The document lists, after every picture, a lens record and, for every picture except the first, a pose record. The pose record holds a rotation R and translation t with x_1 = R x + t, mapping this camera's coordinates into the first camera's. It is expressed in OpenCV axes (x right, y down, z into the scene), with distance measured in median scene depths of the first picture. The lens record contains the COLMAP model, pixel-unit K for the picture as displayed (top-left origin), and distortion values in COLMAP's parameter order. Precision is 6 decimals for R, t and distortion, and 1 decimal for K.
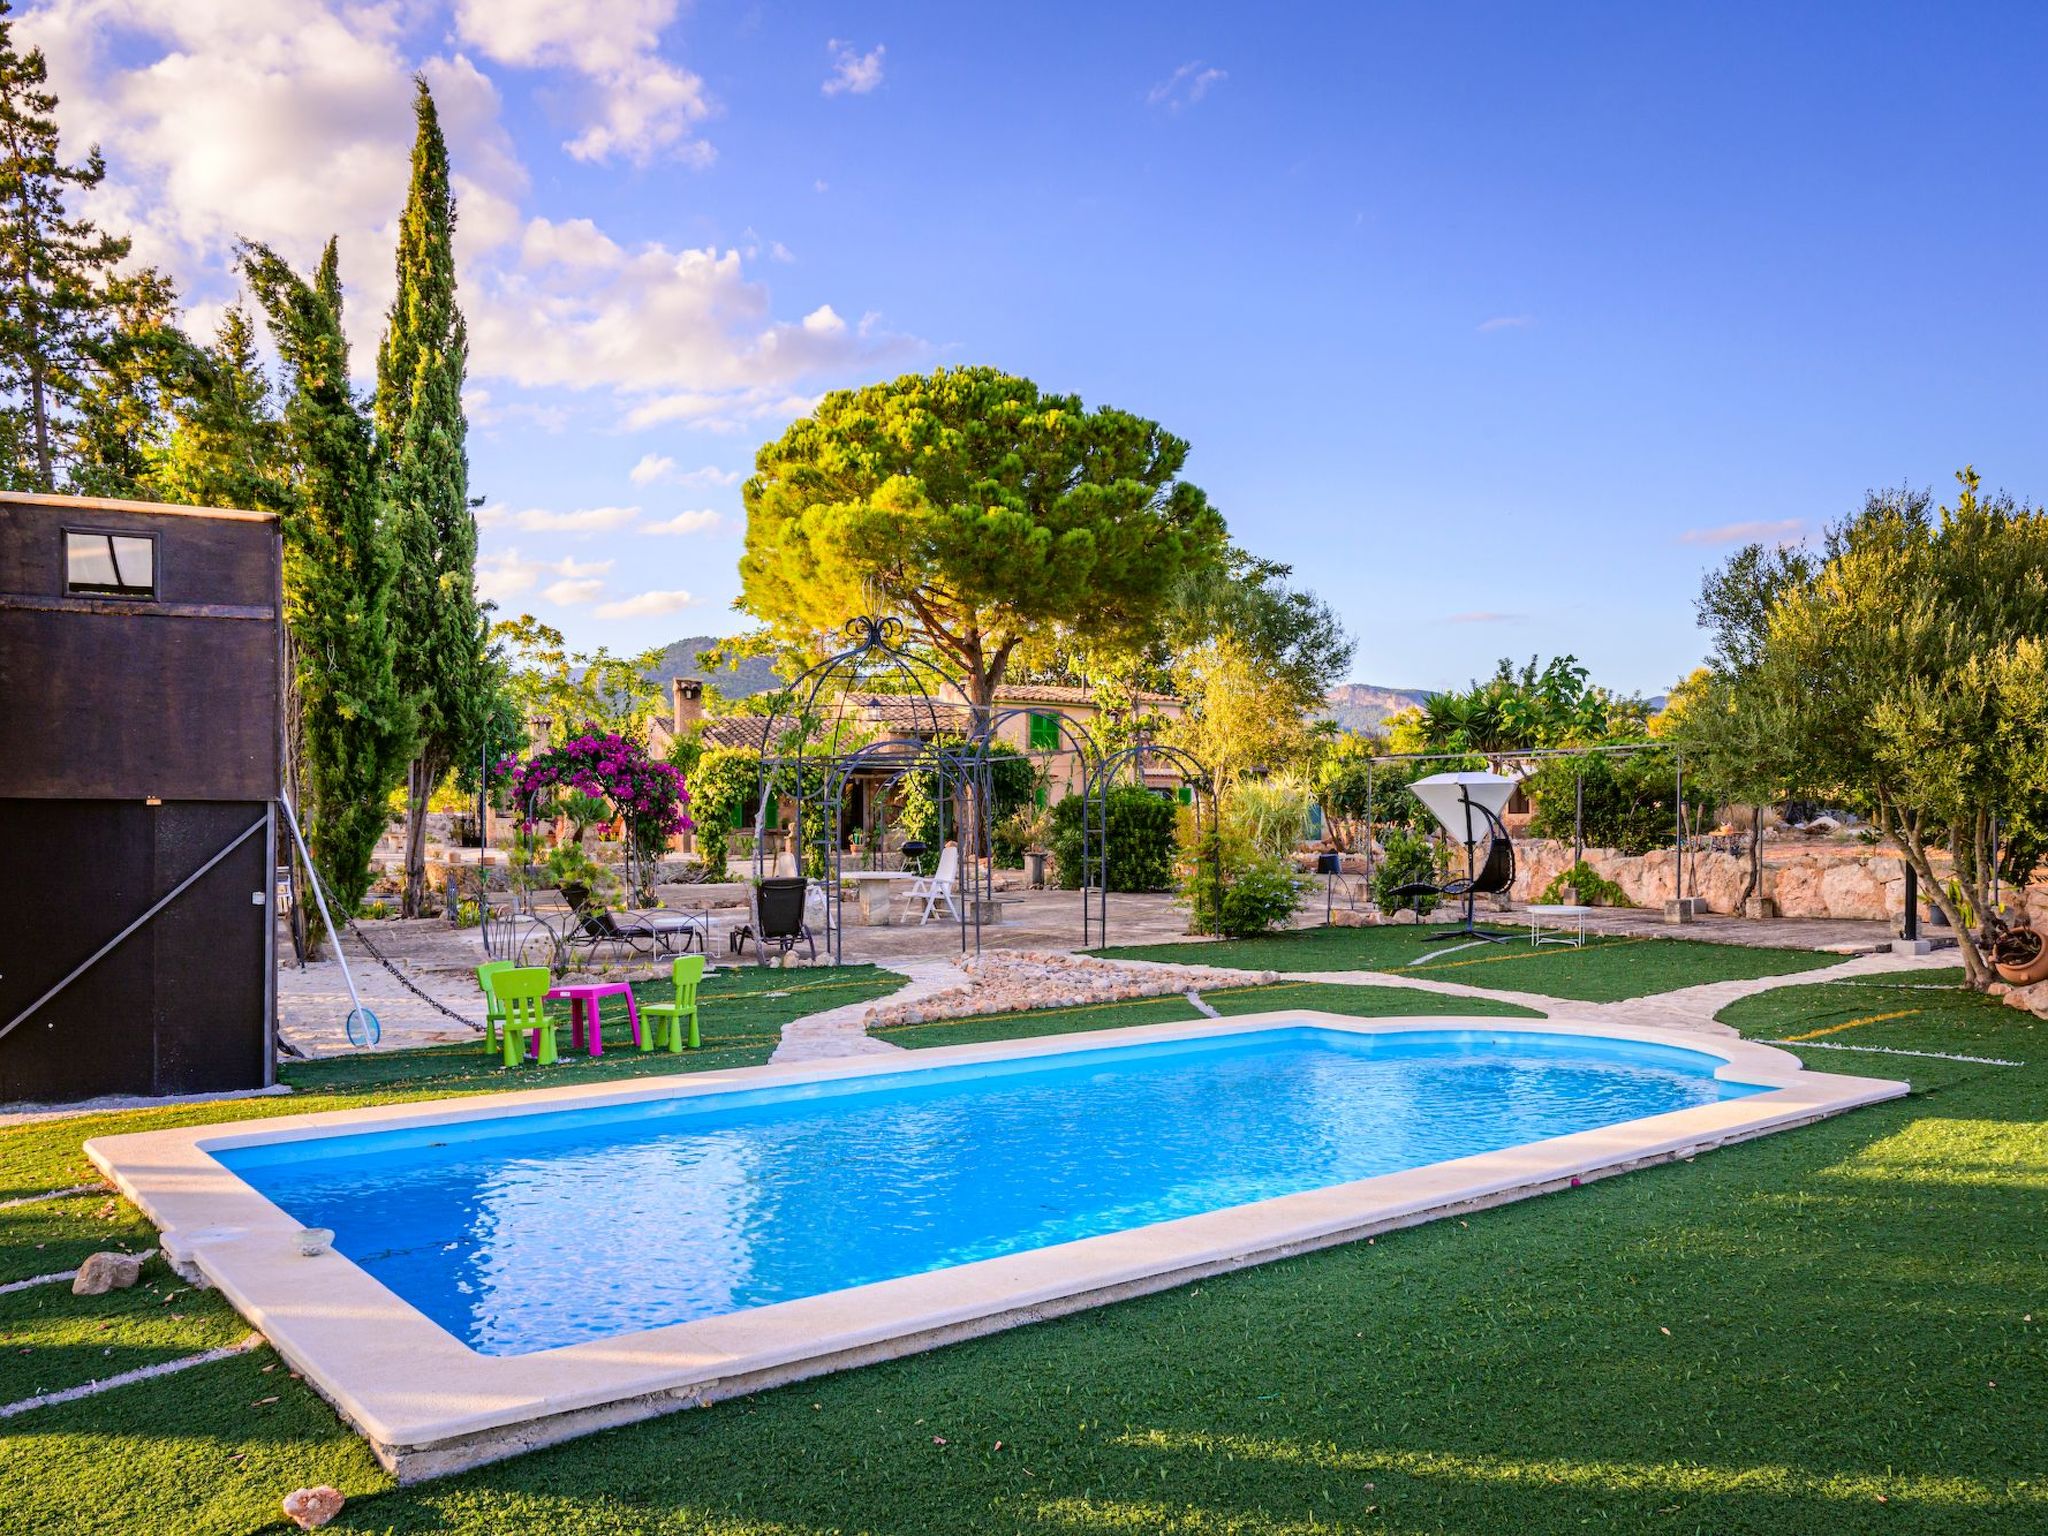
lens RADIAL K [[1532.5, 0, 982.9], [0, 1532.5, 831.3], [0, 0, 1]] dist [-0.012819, 0.001326]
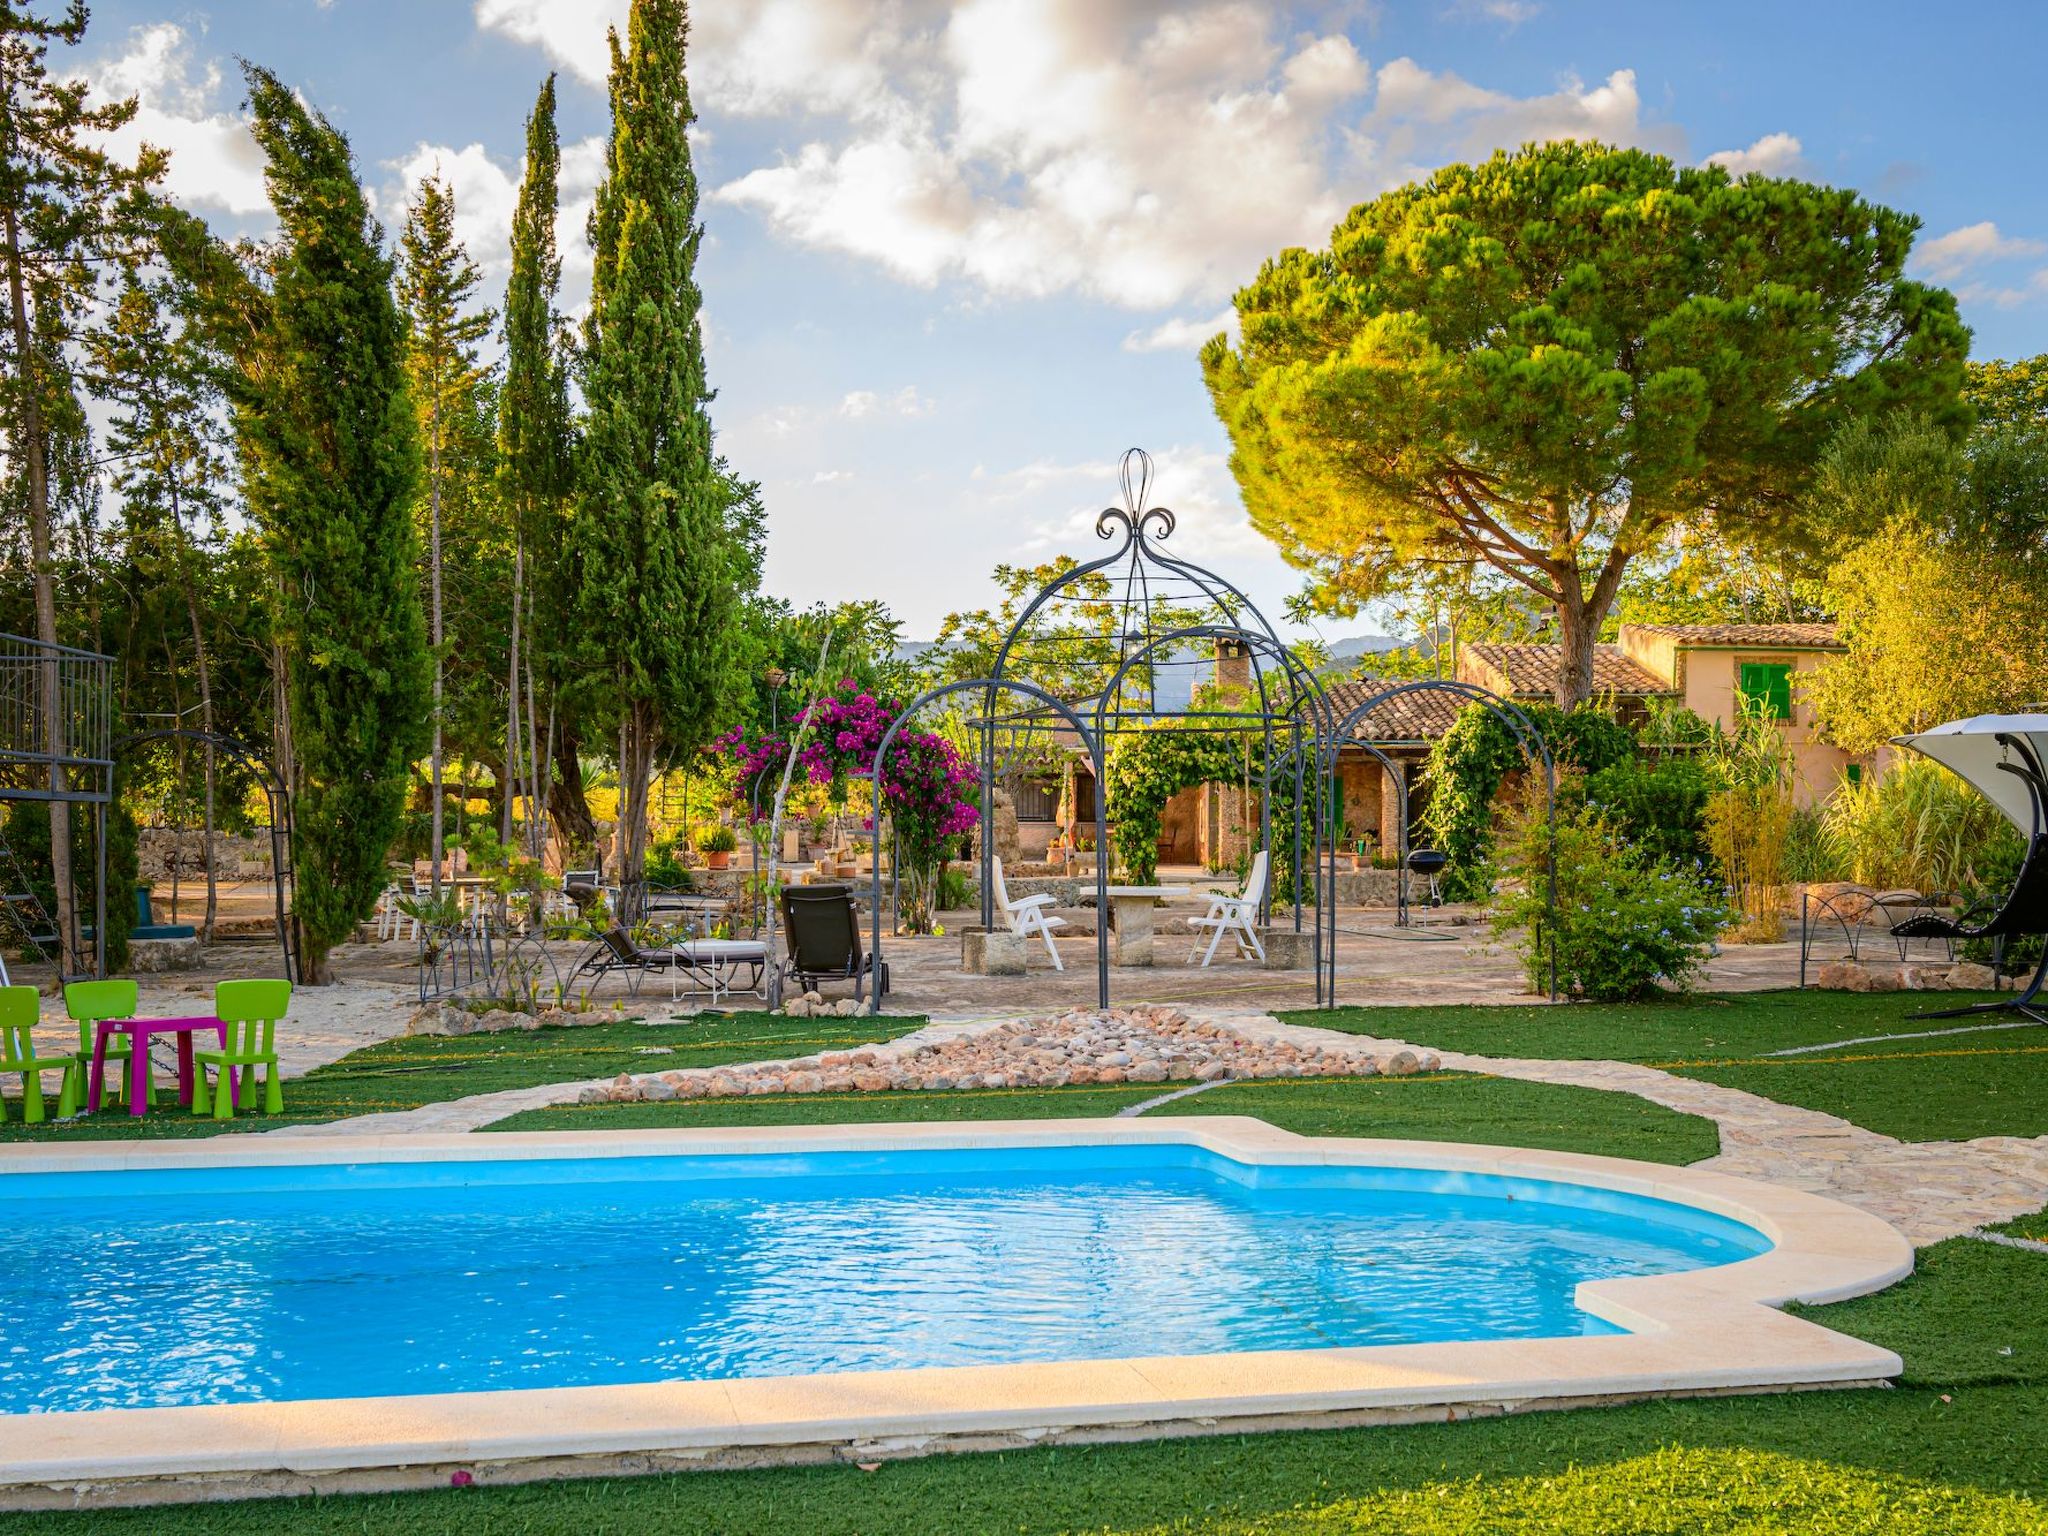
lens RADIAL K [[2061.1, 0, 958.1], [0, 2061.1, 799.9], [0, 0, 1]] dist [-0.005299, 0.000000]
pose [[0.906532, -0.002424, -0.422131, 0.193570], [-0.008008, 0.999705, -0.022938, 0.008040], [0.422062, 0.024175, 0.906245, 0.117298]]
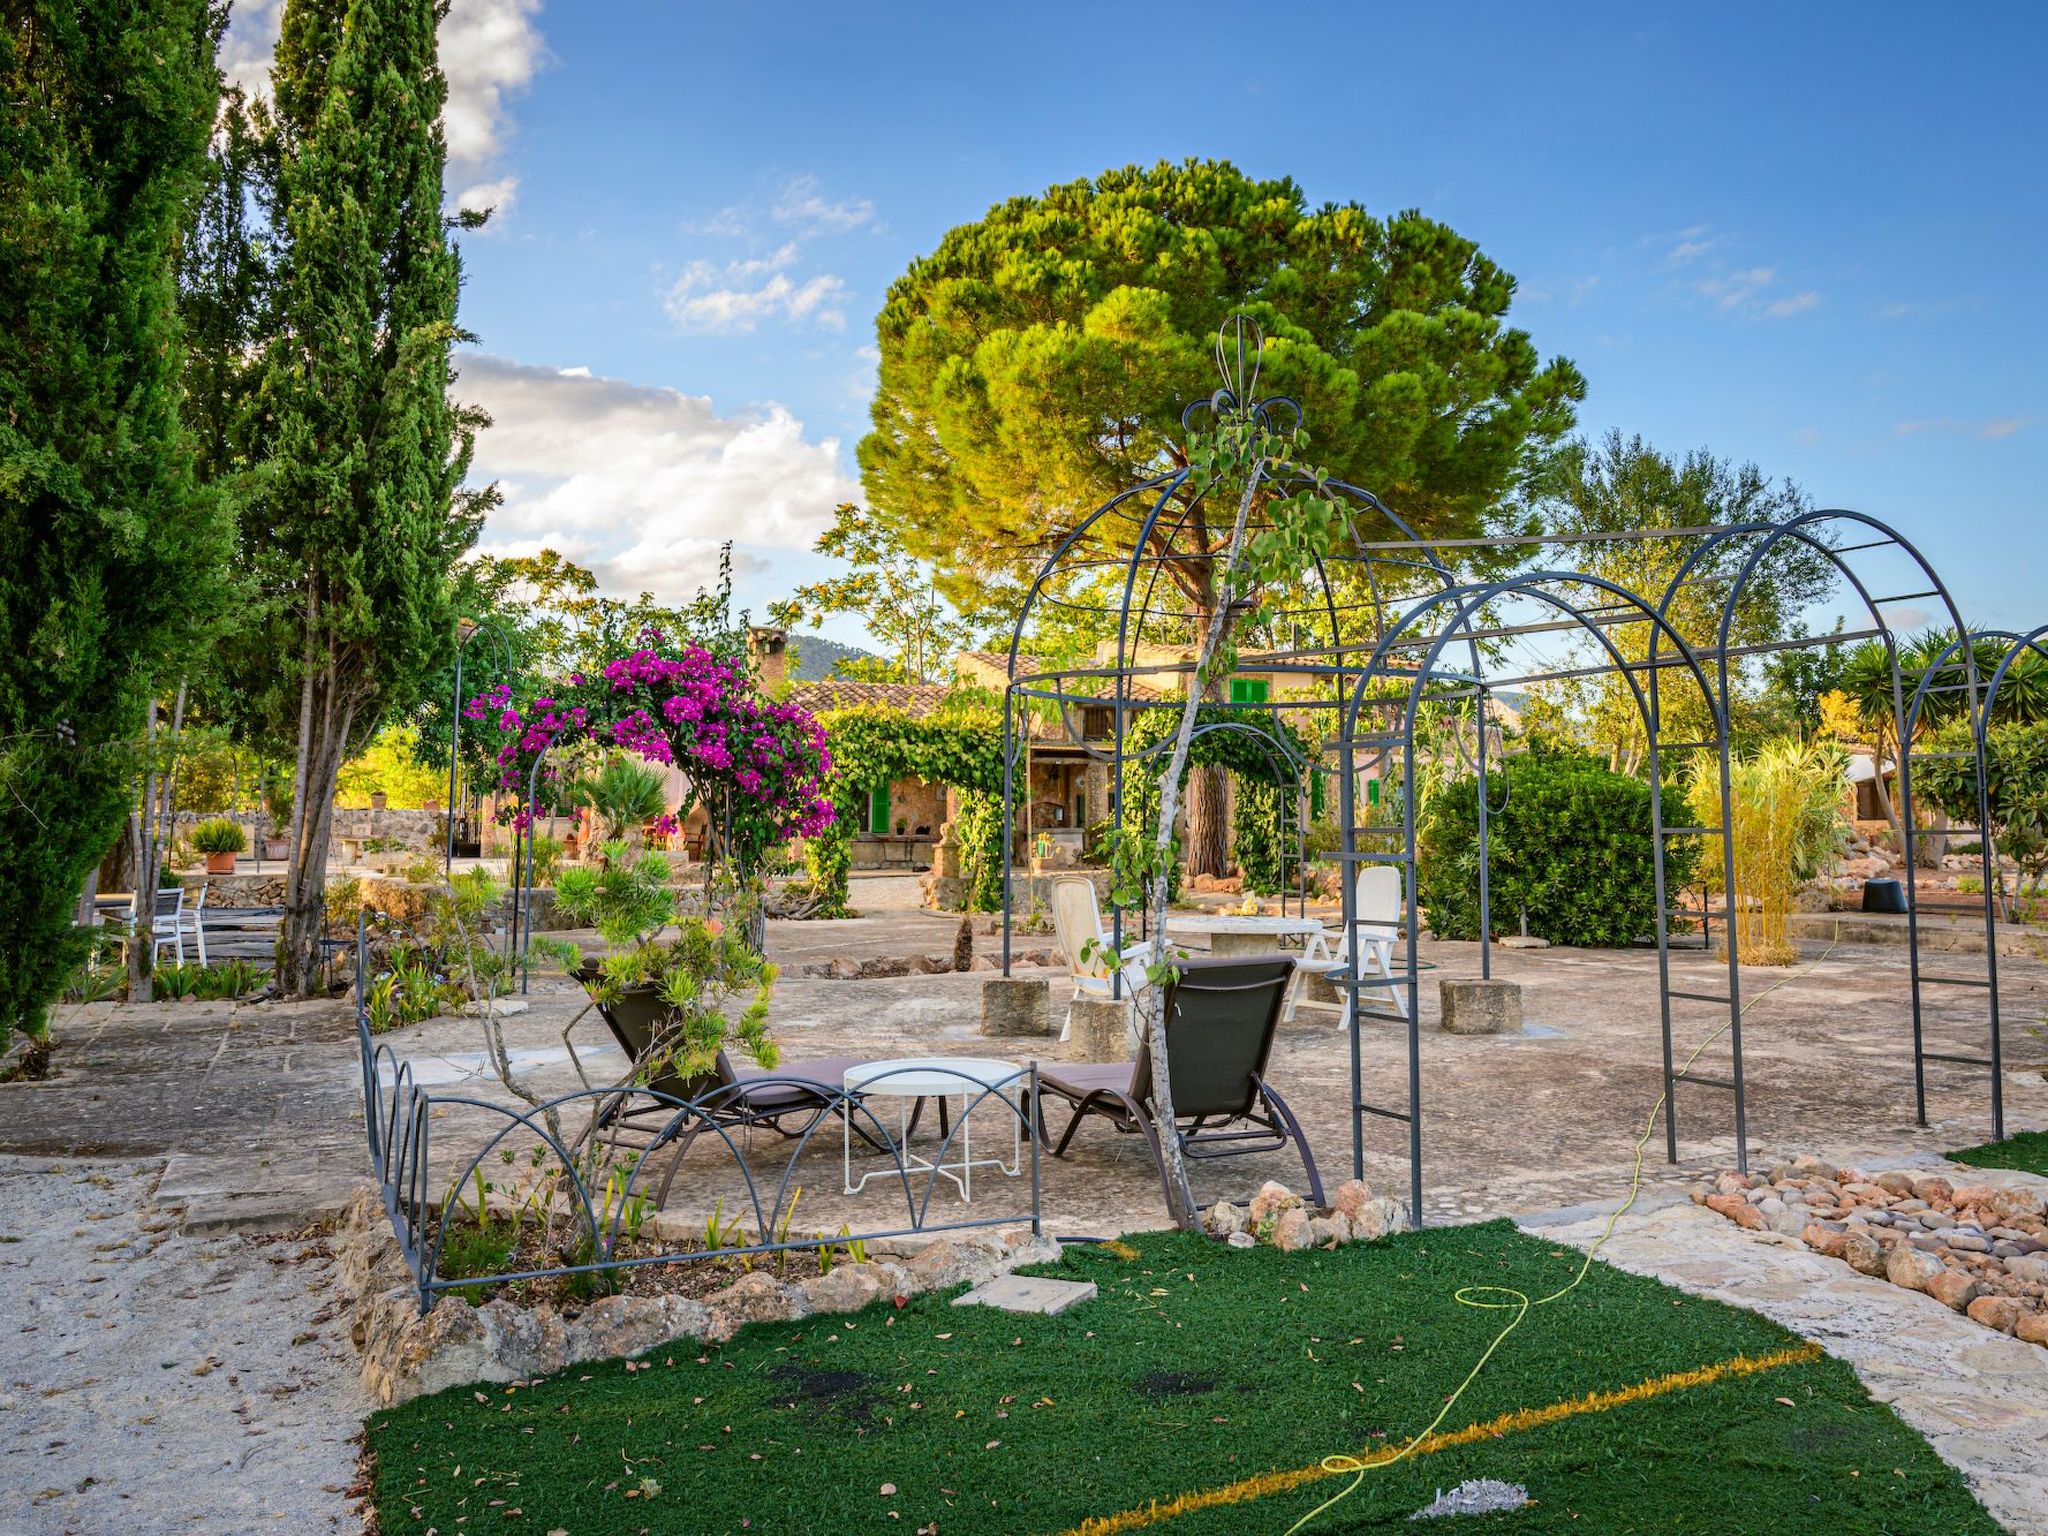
lens RADIAL K [[1694.0, 0, 1069.8], [0, 1694.0, 645.5], [0, 0, 1]] dist [-0.012782, 0.011314]
pose [[0.999917, 0.008166, 0.010008, -0.105904], [-0.006958, 0.993308, -0.115288, 0.002602], [-0.010882, 0.115208, 0.993282, 0.374873]]
